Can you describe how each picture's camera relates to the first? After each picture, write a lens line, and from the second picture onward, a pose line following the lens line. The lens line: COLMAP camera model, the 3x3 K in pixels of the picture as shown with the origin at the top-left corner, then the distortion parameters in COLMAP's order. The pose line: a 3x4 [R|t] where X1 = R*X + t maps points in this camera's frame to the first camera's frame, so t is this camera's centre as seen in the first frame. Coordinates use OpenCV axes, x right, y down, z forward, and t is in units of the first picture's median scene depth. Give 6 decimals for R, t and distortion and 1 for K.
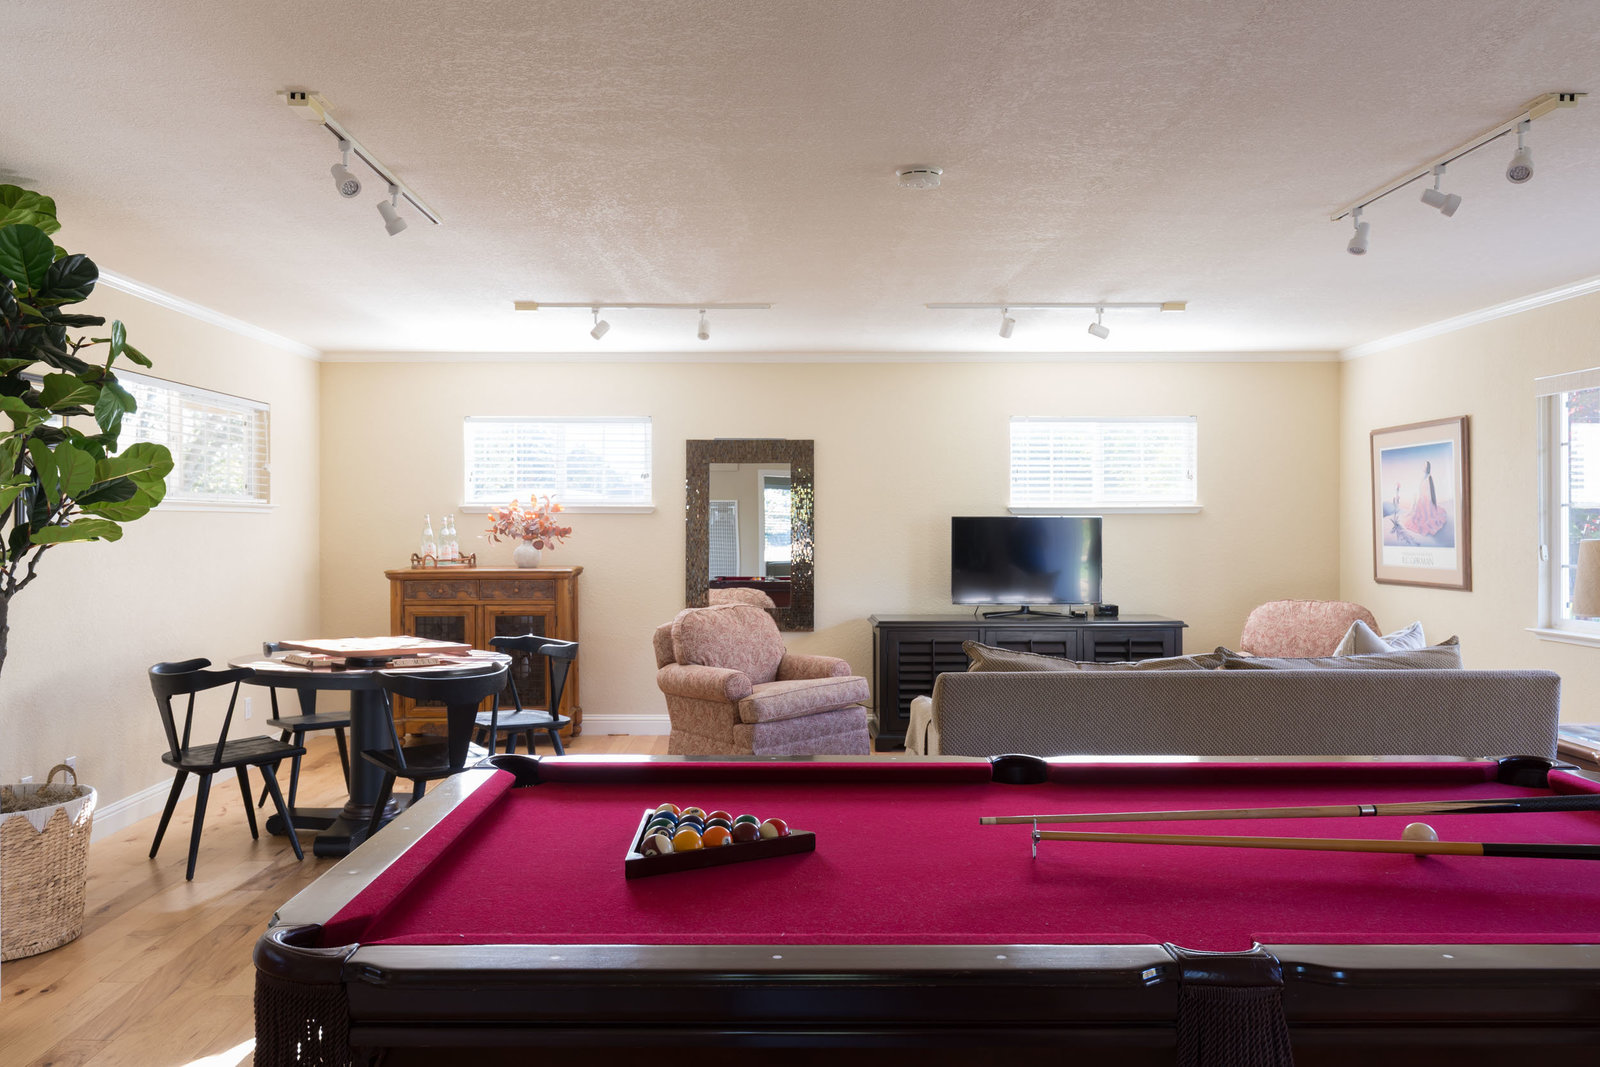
lens RADIAL K [[1225.7, 0, 800.0], [0, 1225.7, 533.5], [0, 0, 1]] dist [-0.015723, -0.003840]
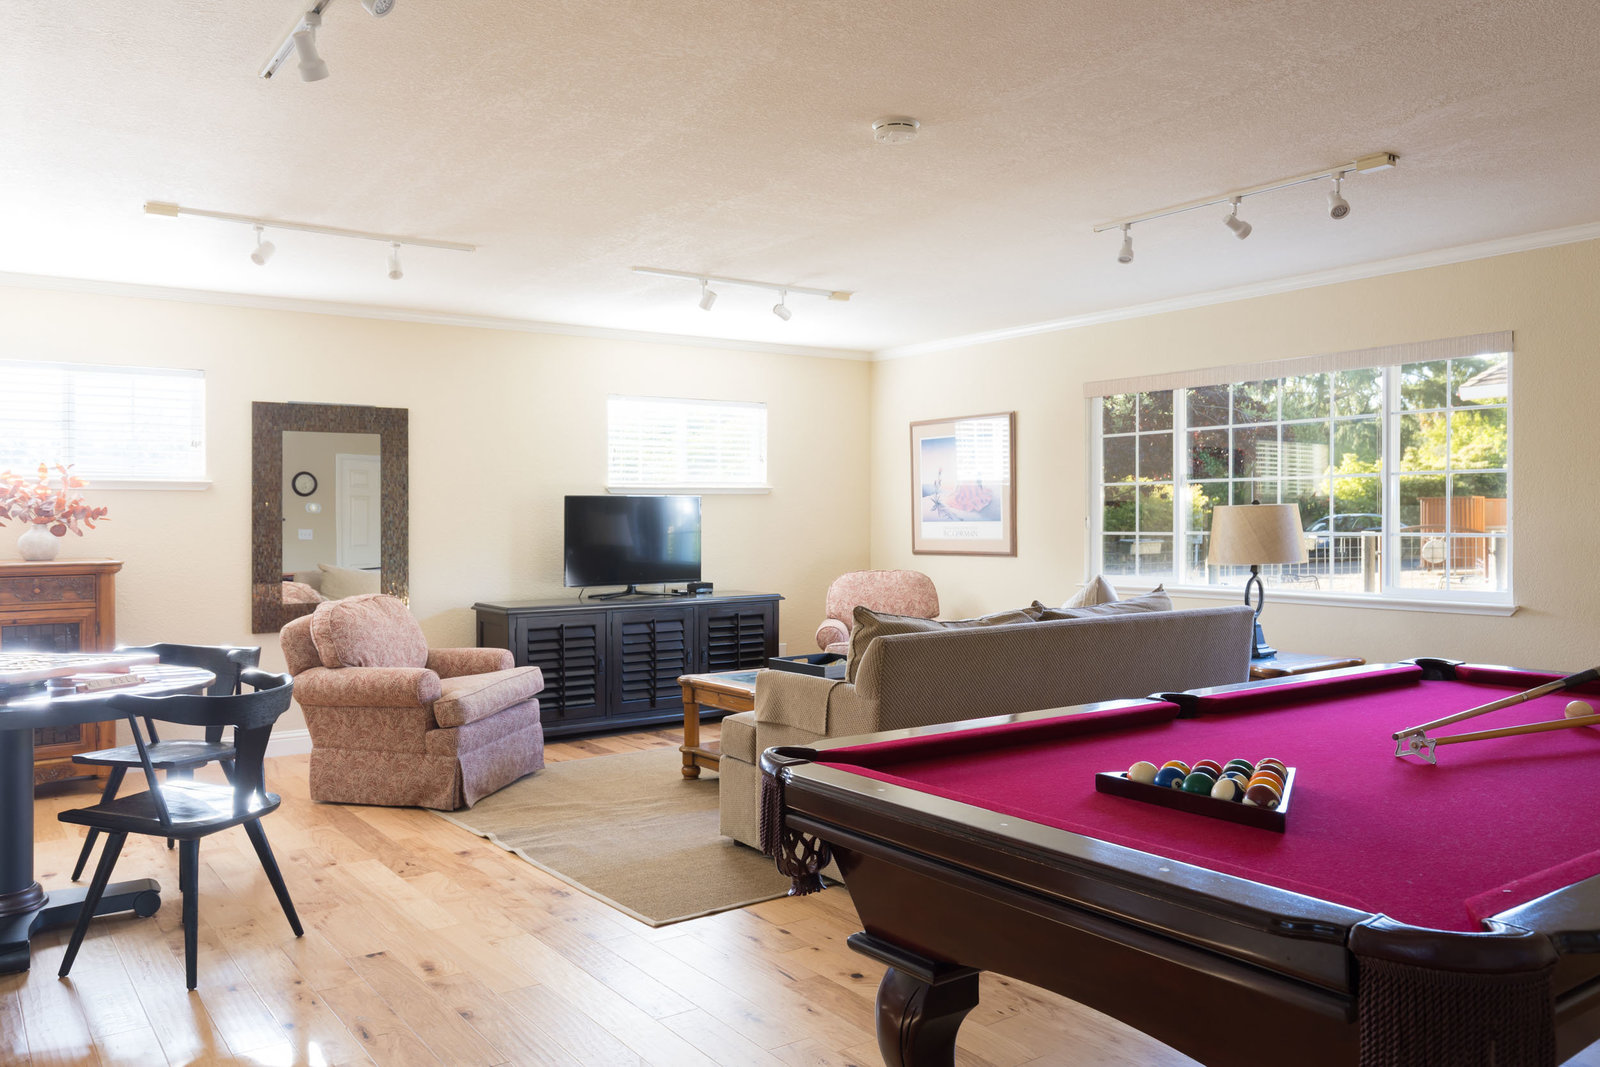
lens RADIAL K [[1193.9, 0, 800.0], [0, 1193.9, 533.5], [0, 0, 1]] dist [-0.005247, 0.001436]
pose [[0.816890, -0.013284, 0.576641, -0.292802], [0.012097, 0.999909, 0.005898, 0.014008], [-0.576667, 0.002157, 0.816977, 0.149097]]
